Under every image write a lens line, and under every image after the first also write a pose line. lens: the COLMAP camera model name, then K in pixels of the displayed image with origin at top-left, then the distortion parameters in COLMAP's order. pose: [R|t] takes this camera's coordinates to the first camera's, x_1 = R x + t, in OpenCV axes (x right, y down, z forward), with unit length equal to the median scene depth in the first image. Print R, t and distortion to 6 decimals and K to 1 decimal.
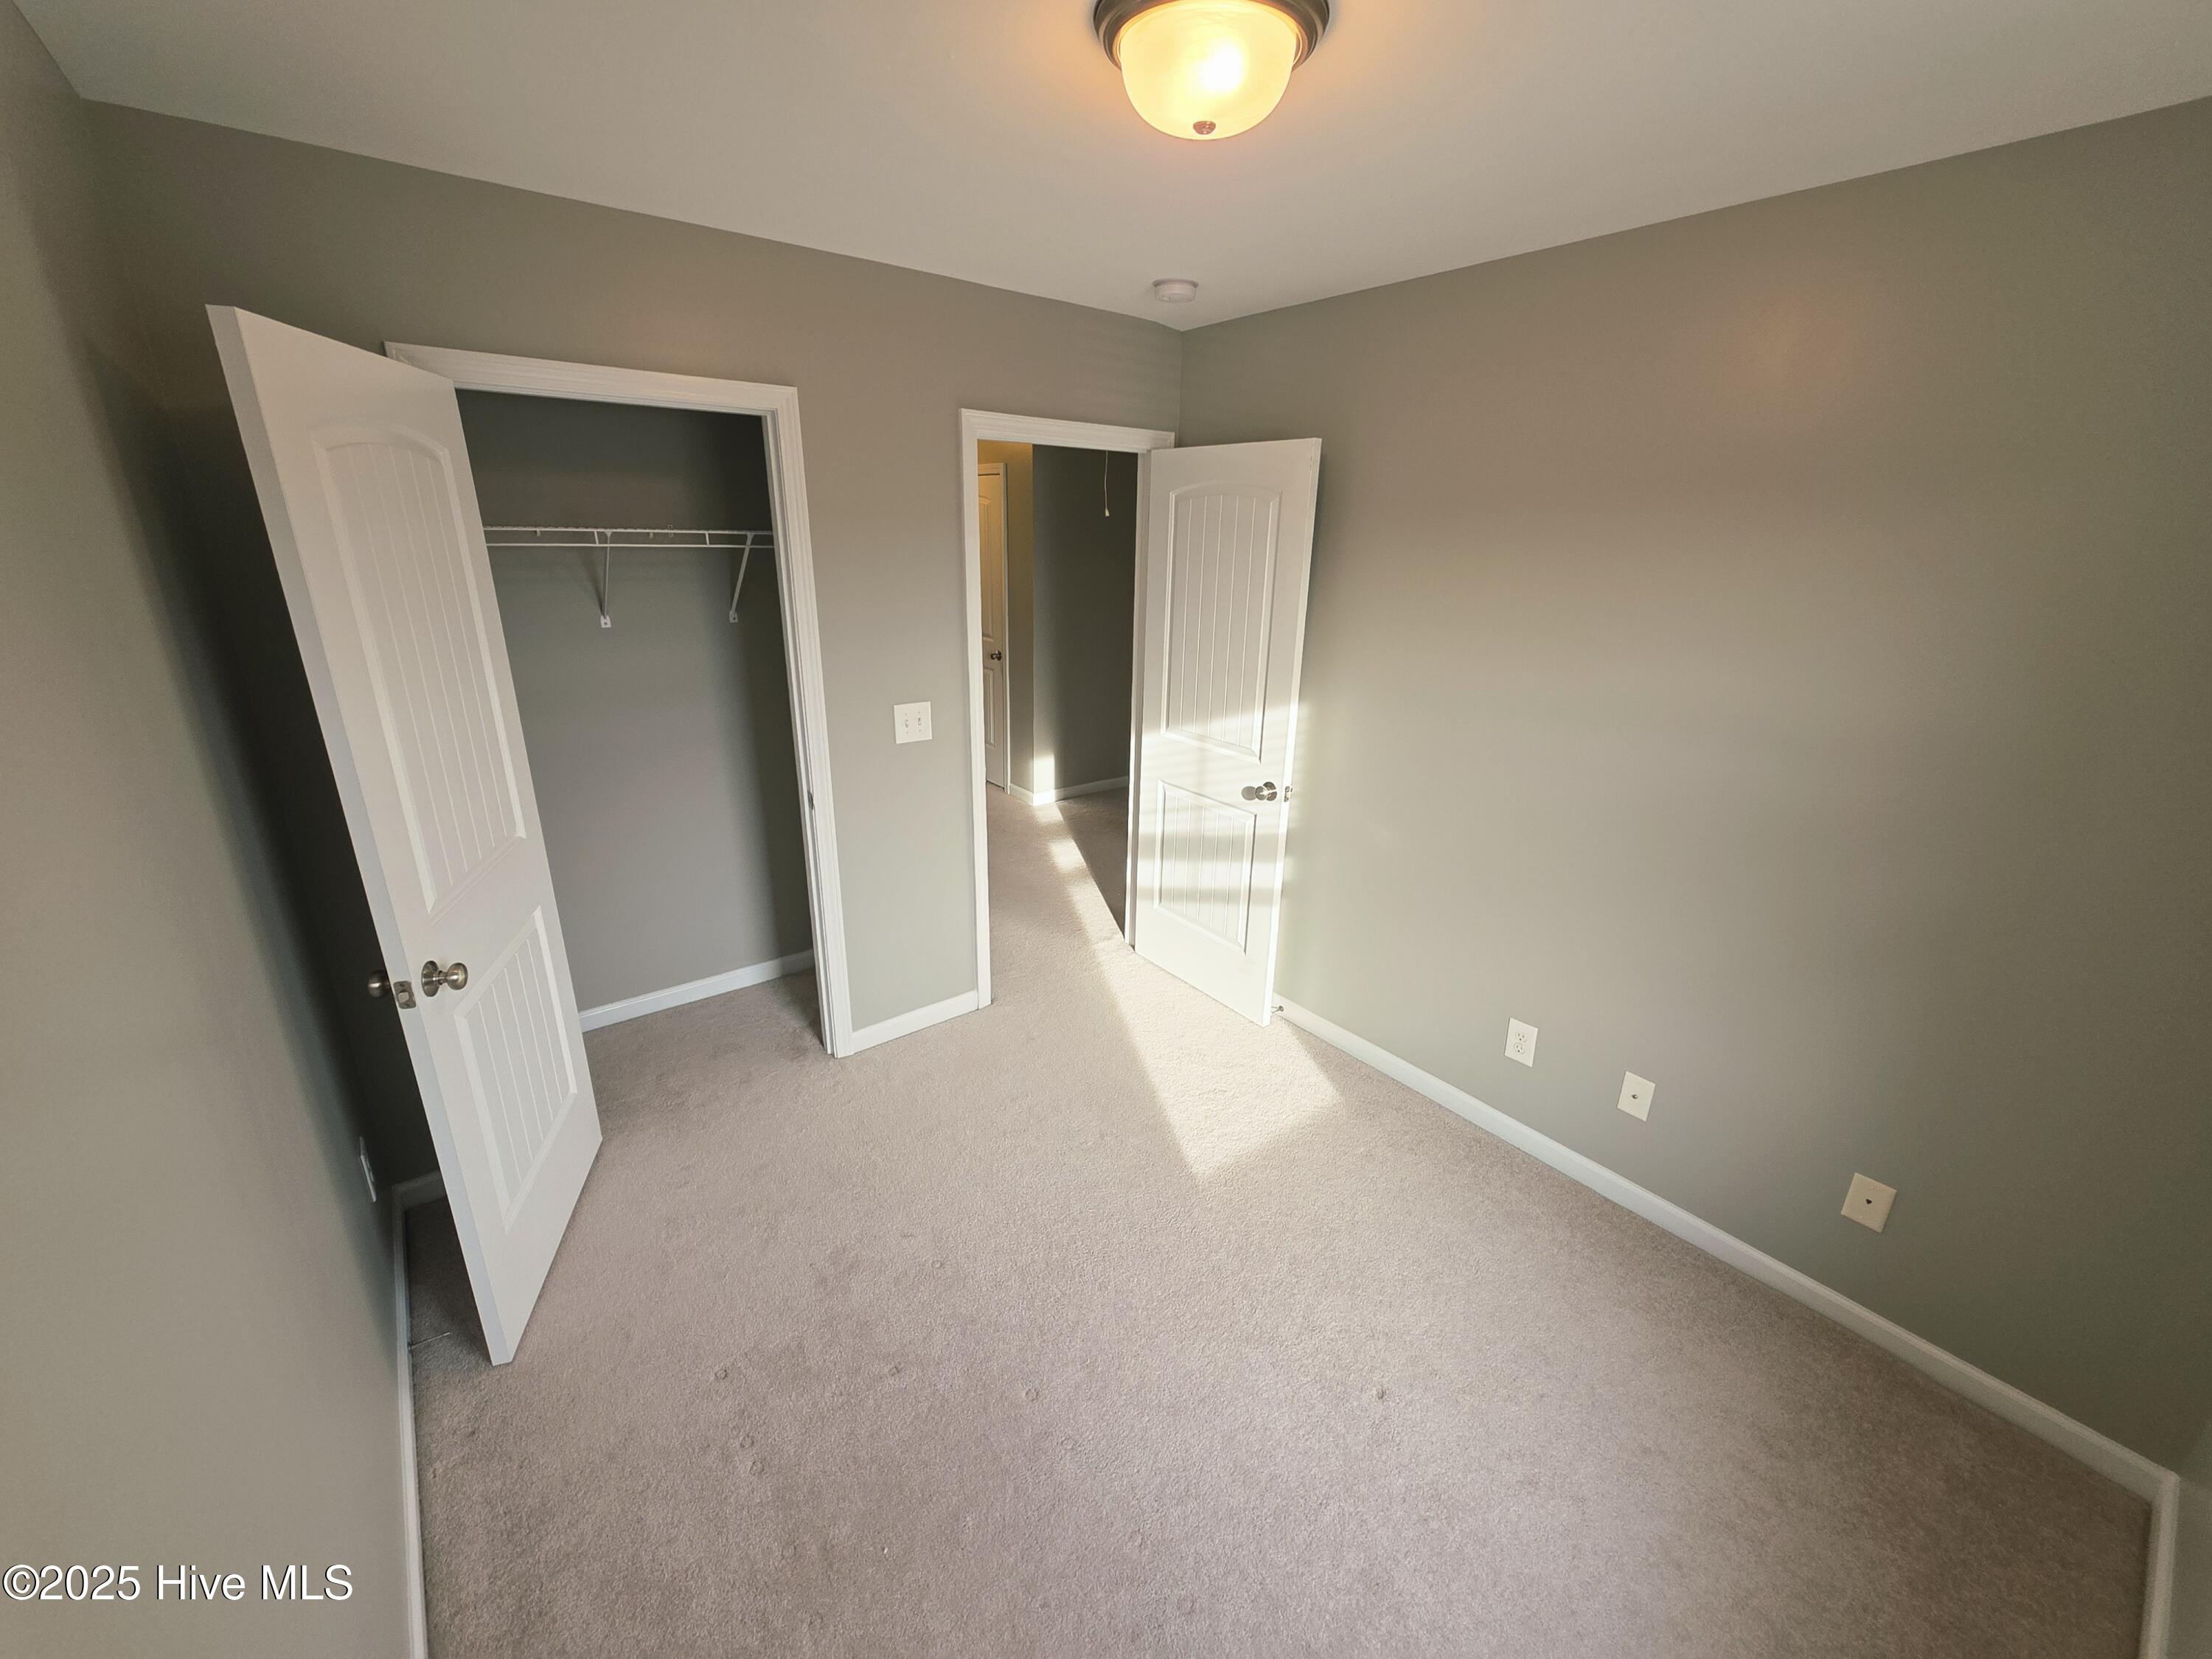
lens RADIAL K [[881.7, 0, 1102.3], [0, 881.7, 824.4], [0, 0, 1]] dist [0.004289, 0.000223]
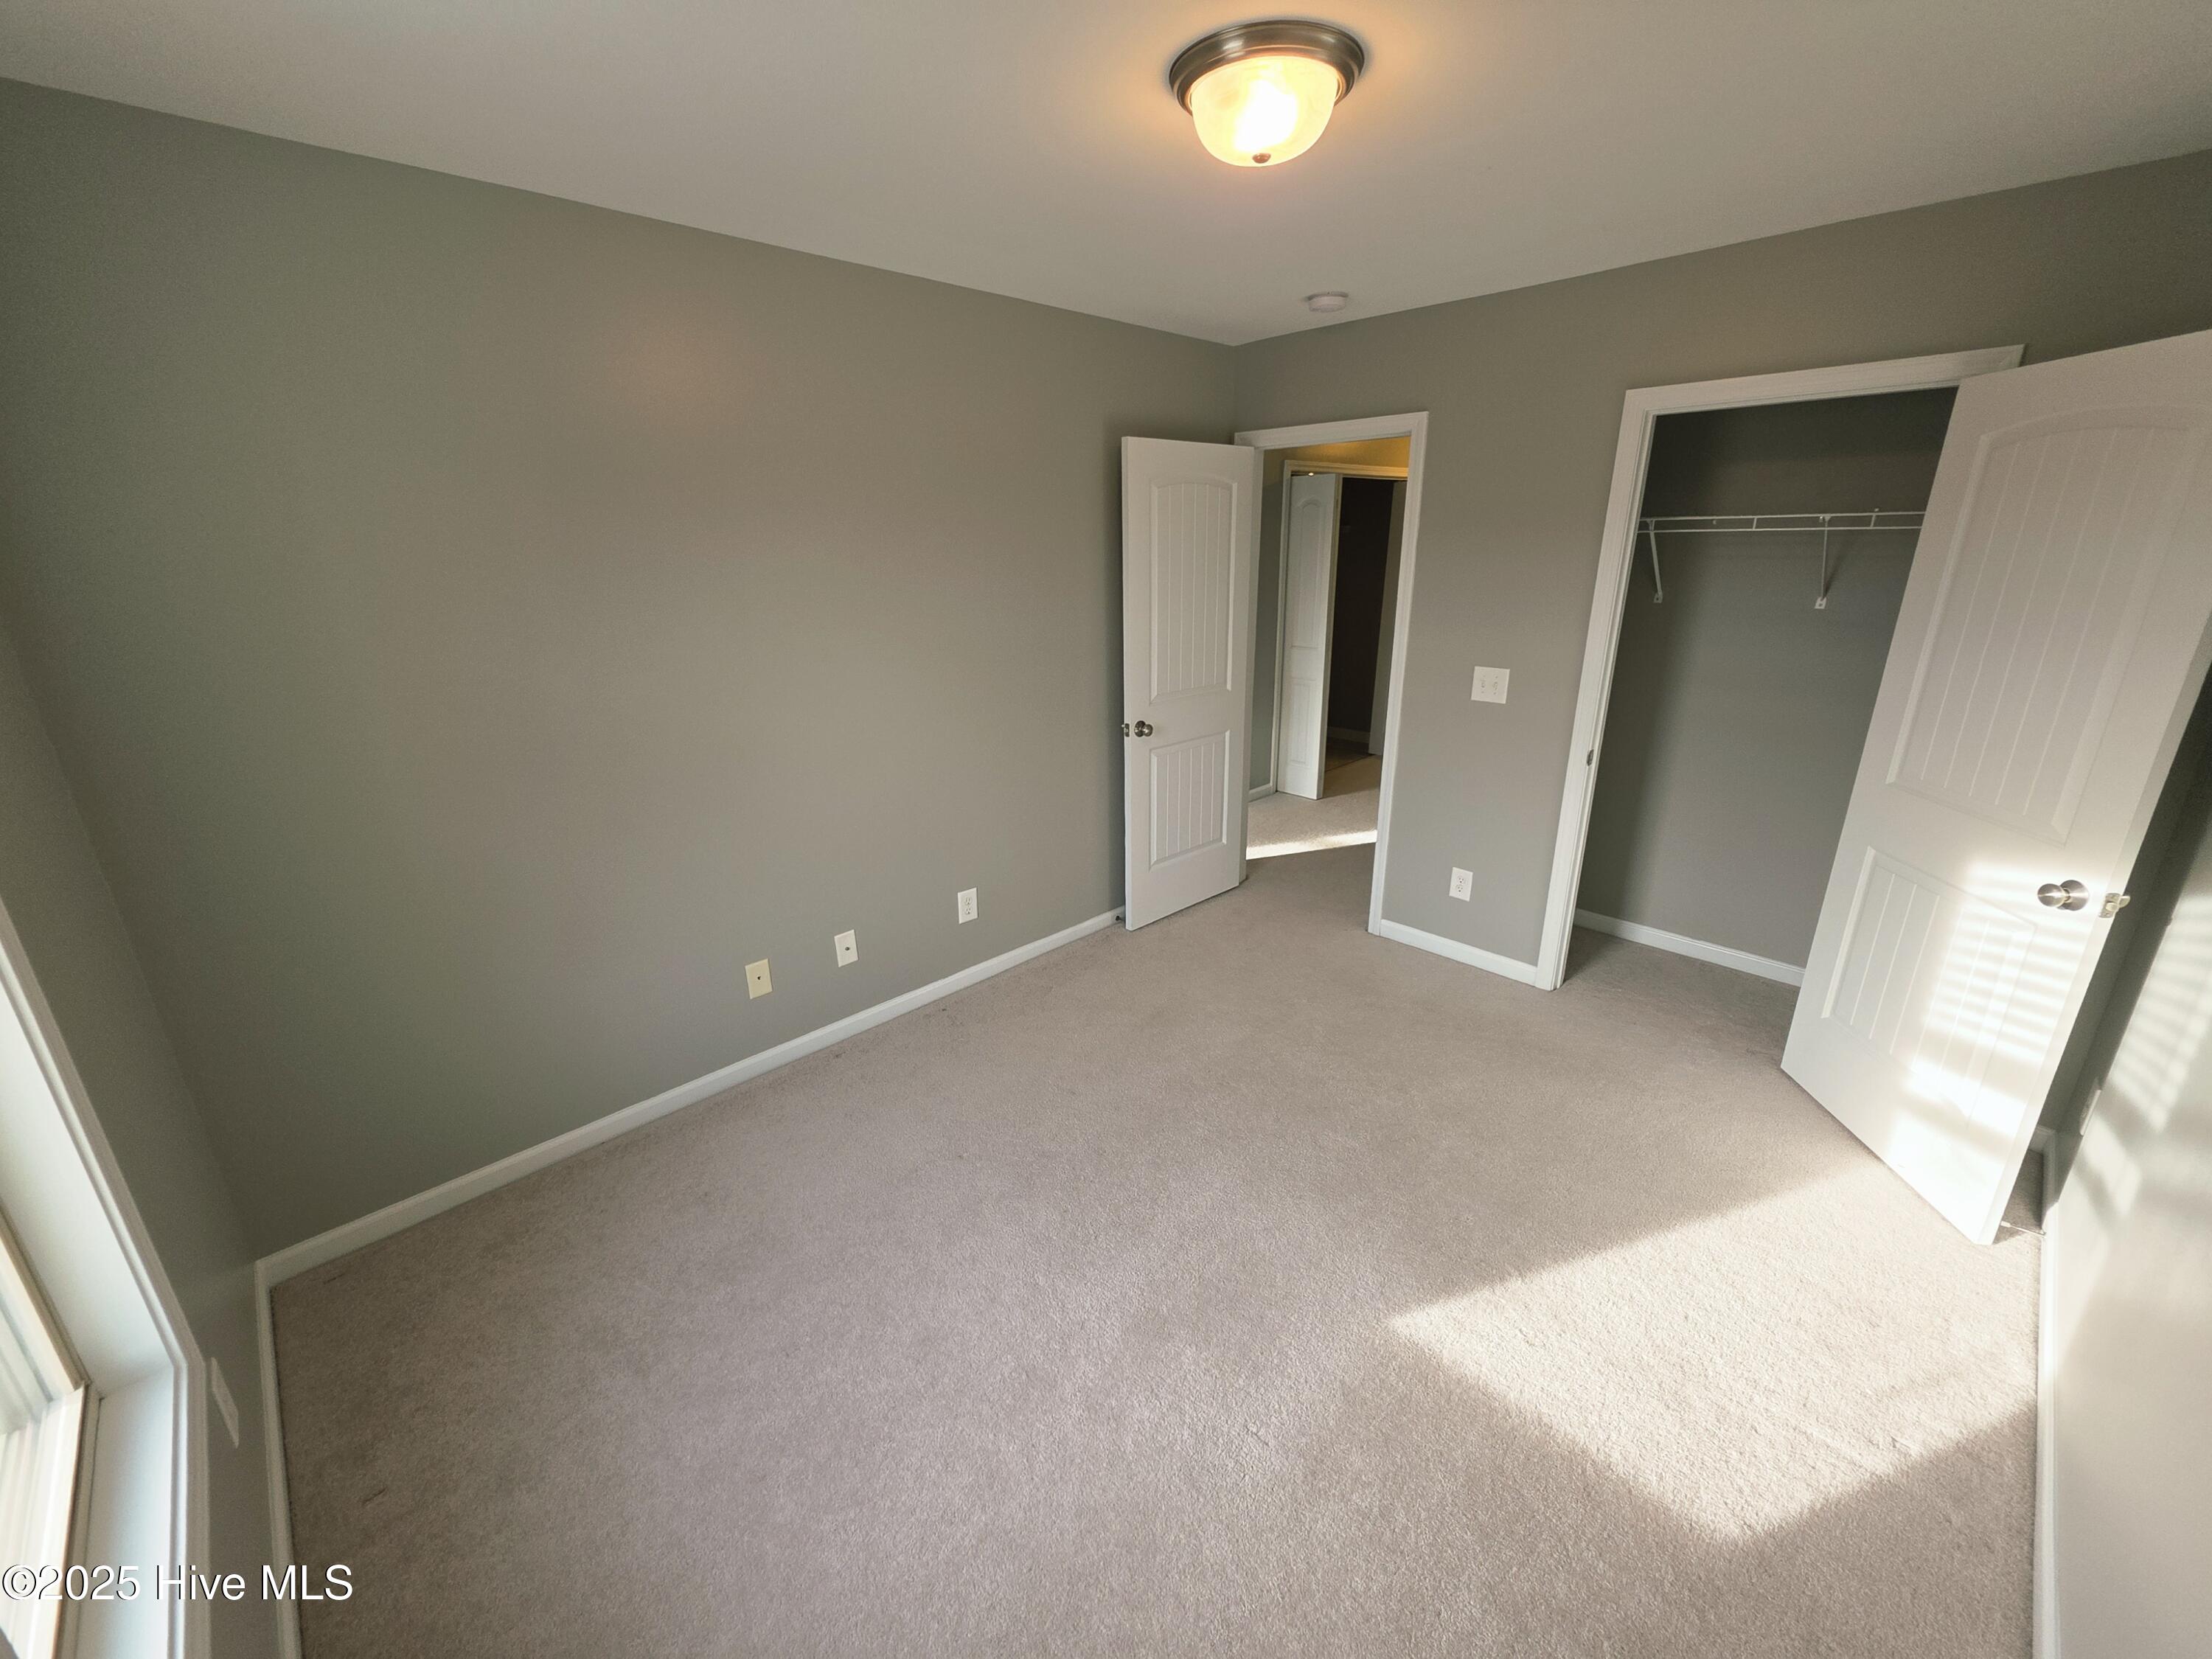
lens RADIAL K [[881.7, 0, 1102.3], [0, 881.7, 824.4], [0, 0, 1]] dist [0.004289, 0.000223]
pose [[0.091664, 0.317206, -0.943916, 0.836806], [-0.309651, 0.909992, 0.275735, -0.110728], [0.946422, 0.267009, 0.181637, 0.390879]]
